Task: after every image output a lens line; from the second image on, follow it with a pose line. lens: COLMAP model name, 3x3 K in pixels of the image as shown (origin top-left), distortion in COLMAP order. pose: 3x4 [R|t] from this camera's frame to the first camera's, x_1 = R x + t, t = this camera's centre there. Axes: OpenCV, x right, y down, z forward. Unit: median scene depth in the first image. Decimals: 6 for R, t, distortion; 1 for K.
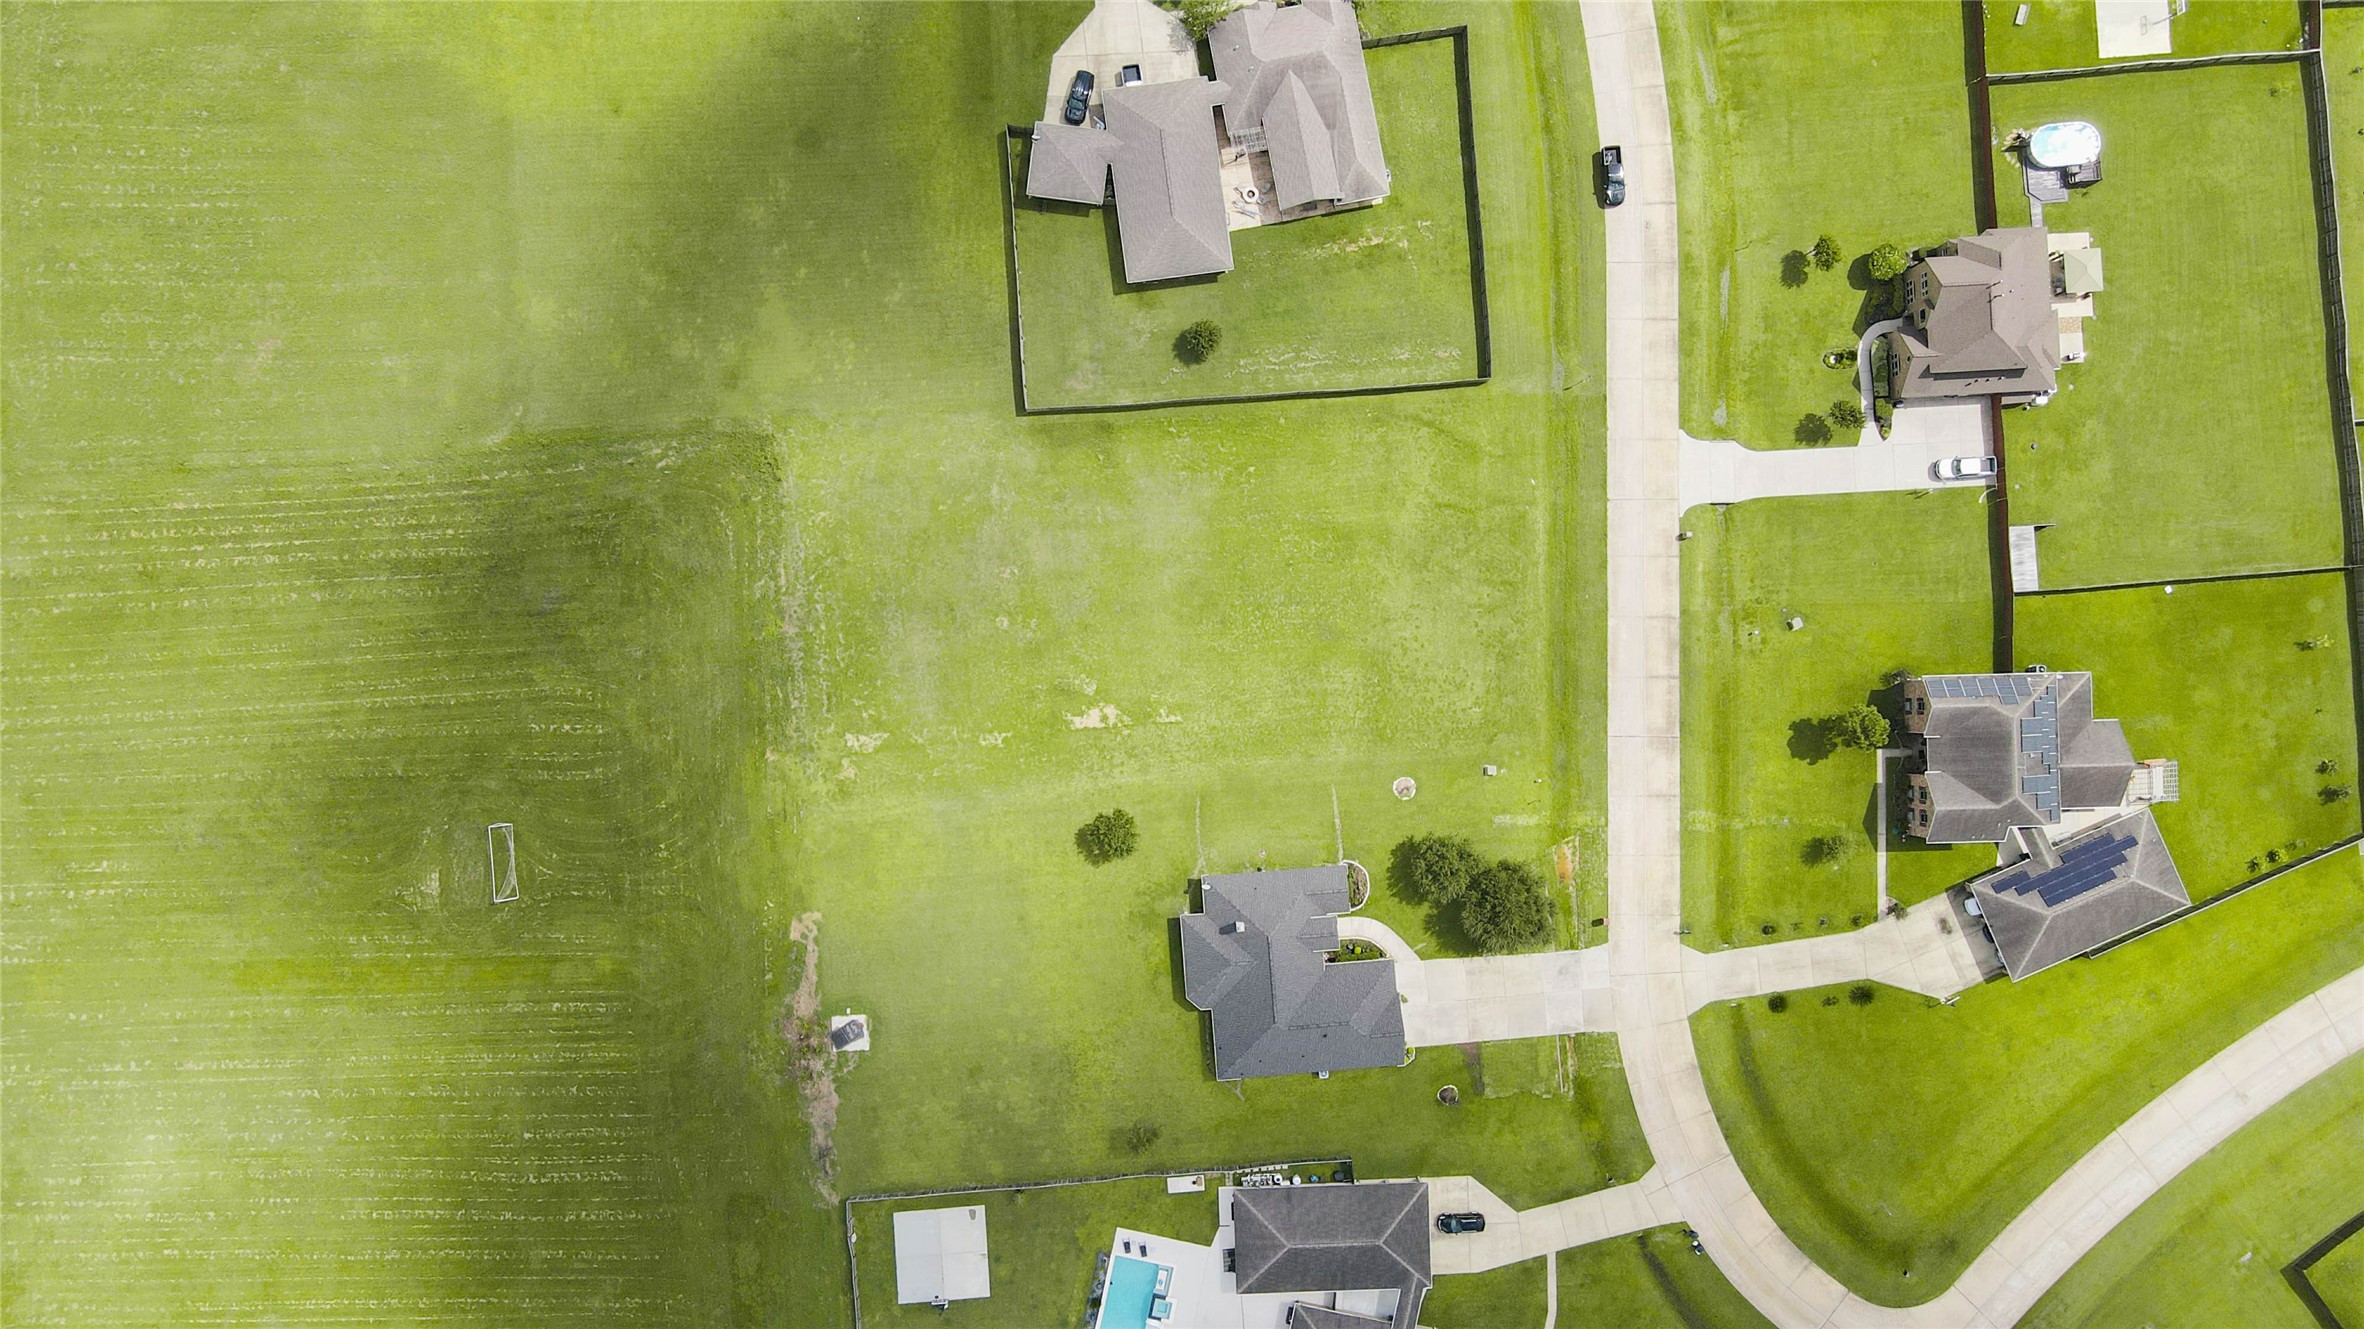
lens RADIAL K [[1756.3, 0, 1181.1], [0, 1756.3, 678.1], [0, 0, 1]] dist [-0.009965, 0.036695]
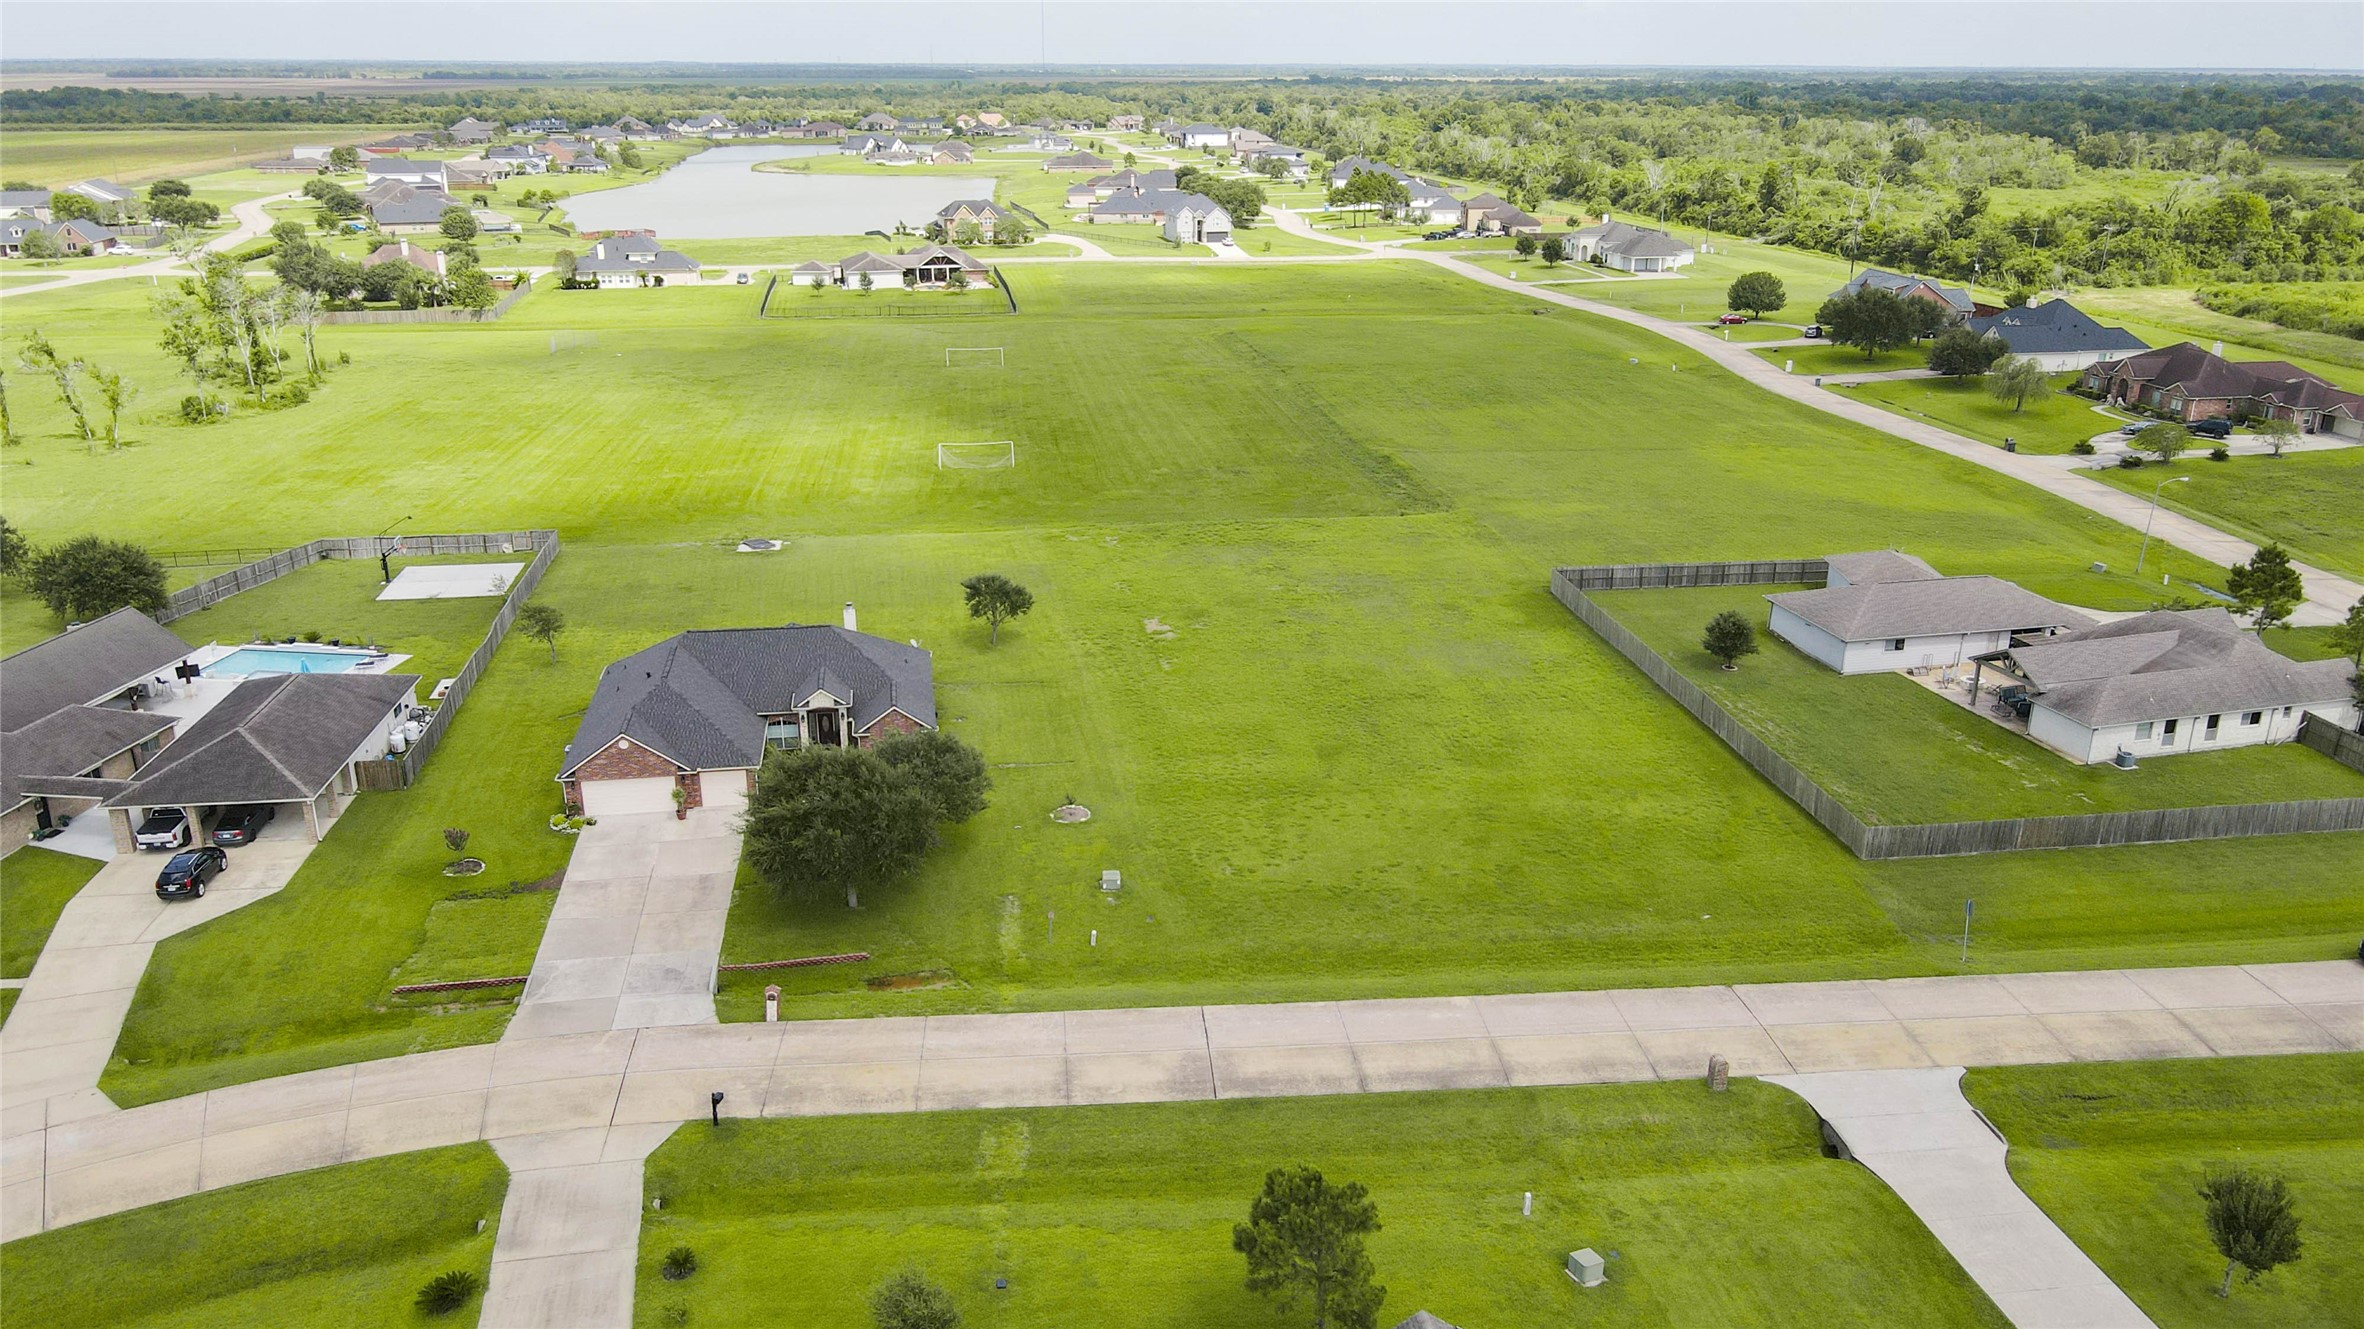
lens RADIAL K [[1765.4, 0, 1180.8], [0, 1765.4, 653.1], [0, 0, 1]] dist [-0.011189, 0.039656]
pose [[0.083959, 0.302046, -0.949589, 0.636588], [-0.996466, 0.027689, -0.079297, 0.071103], [0.002342, 0.952891, 0.303303, 0.789891]]
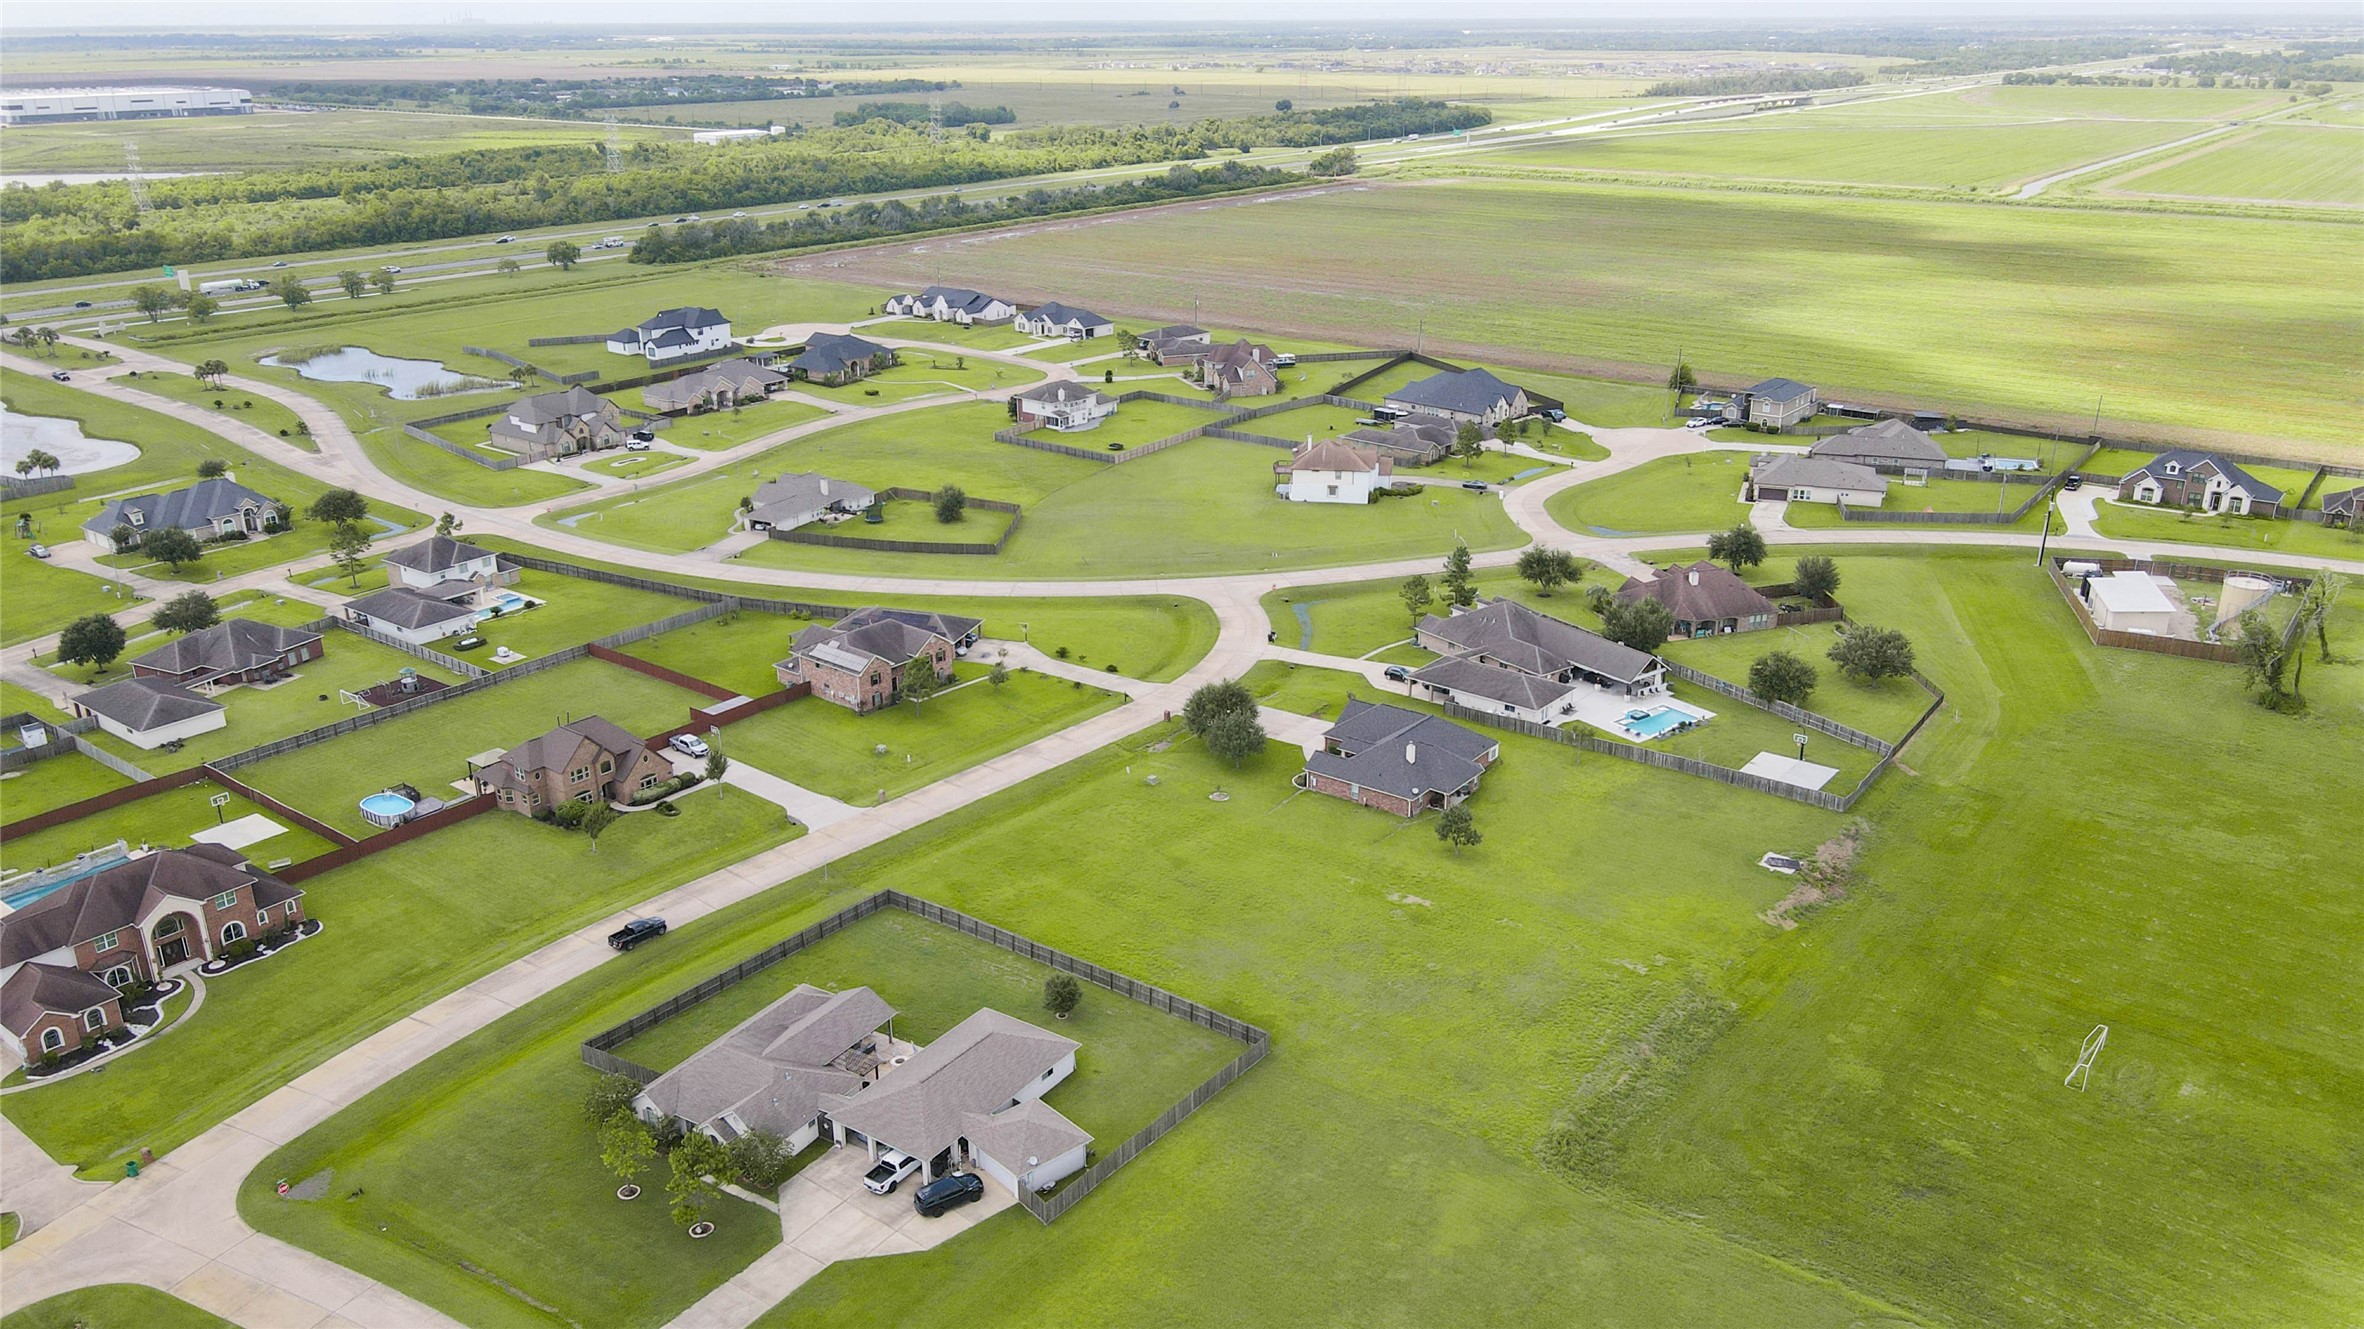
lens RADIAL K [[1765.4, 0, 1180.8], [0, 1765.4, 653.1], [0, 0, 1]] dist [-0.011189, 0.039656]
pose [[-0.746913, -0.240594, 0.619867, -0.537808], [0.664826, -0.254417, 0.702338, -0.730308], [-0.011274, 0.936689, 0.349981, 0.518725]]
